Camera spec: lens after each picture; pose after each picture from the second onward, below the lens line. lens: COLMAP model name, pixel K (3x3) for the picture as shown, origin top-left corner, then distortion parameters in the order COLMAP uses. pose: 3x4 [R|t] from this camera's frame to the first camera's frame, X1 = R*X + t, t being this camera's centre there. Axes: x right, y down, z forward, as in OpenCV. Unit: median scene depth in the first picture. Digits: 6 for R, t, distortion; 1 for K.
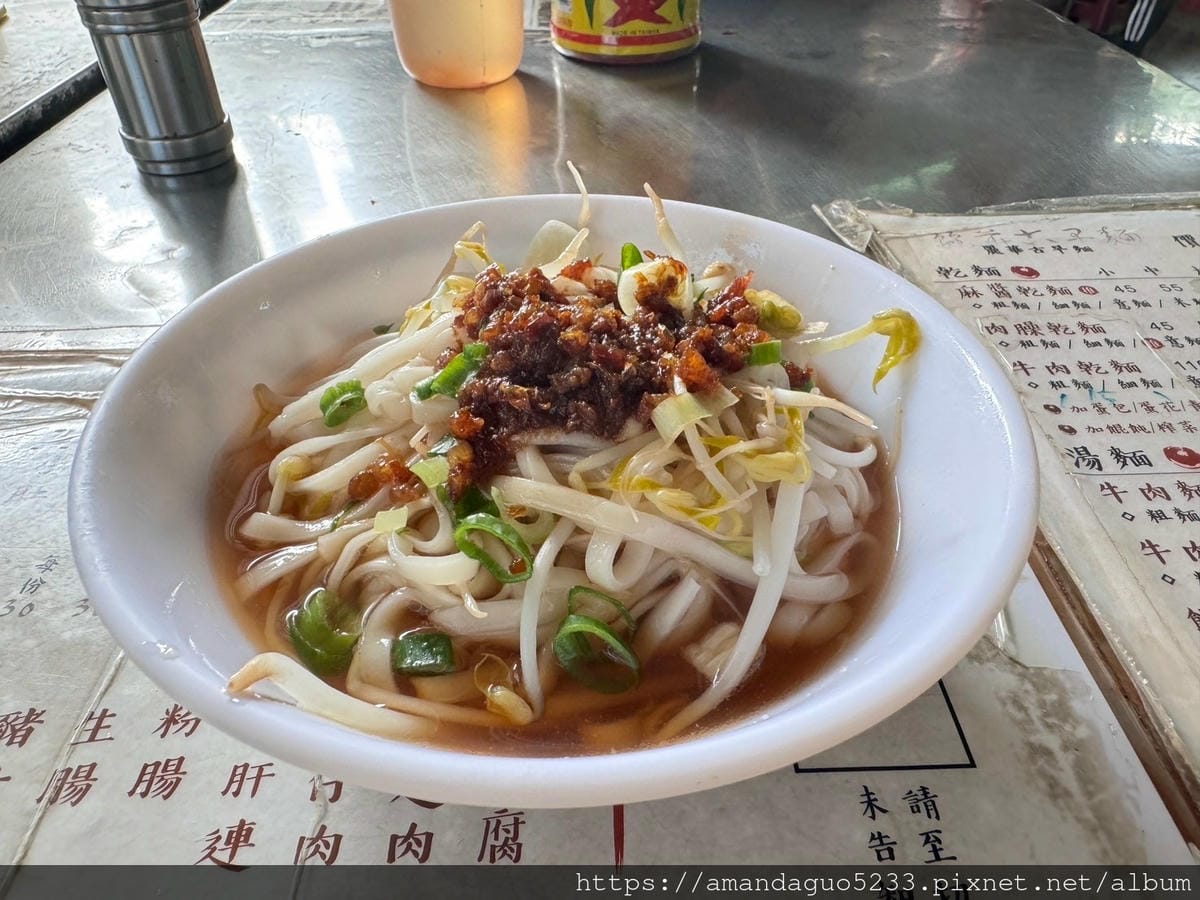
lens RADIAL K [[711.7, 0, 594.2], [0, 711.7, 640.2], [0, 0, 1]] dist [0.002667, 0.001041]
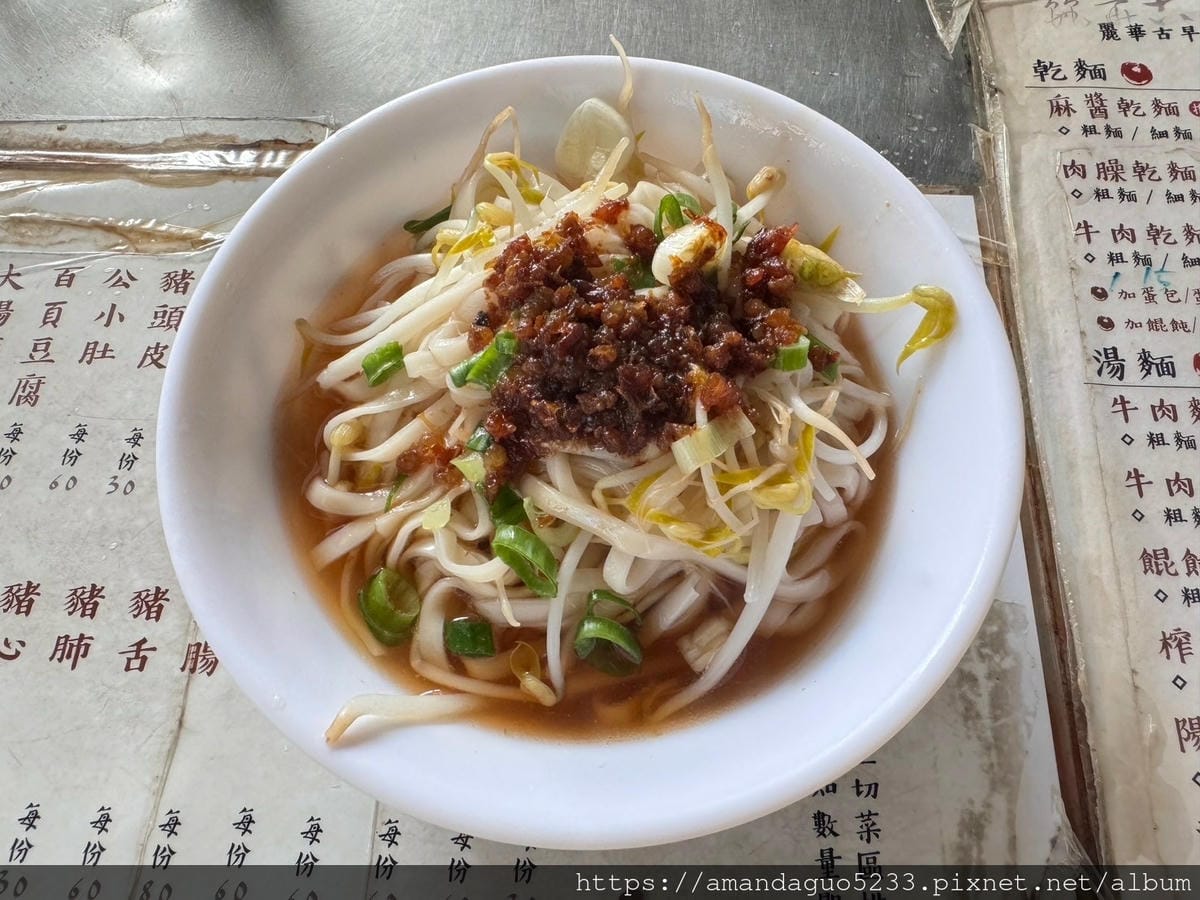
lens RADIAL K [[681.8, 0, 600.0], [0, 681.8, 450.0], [0, 0, 1]] dist [0.000601, 0.000740]
pose [[0.998074, 0.055086, -0.028532, 0.002750], [-0.039291, 0.917224, 0.396431, -0.680705], [0.048008, -0.394546, 0.917621, 0.043515]]
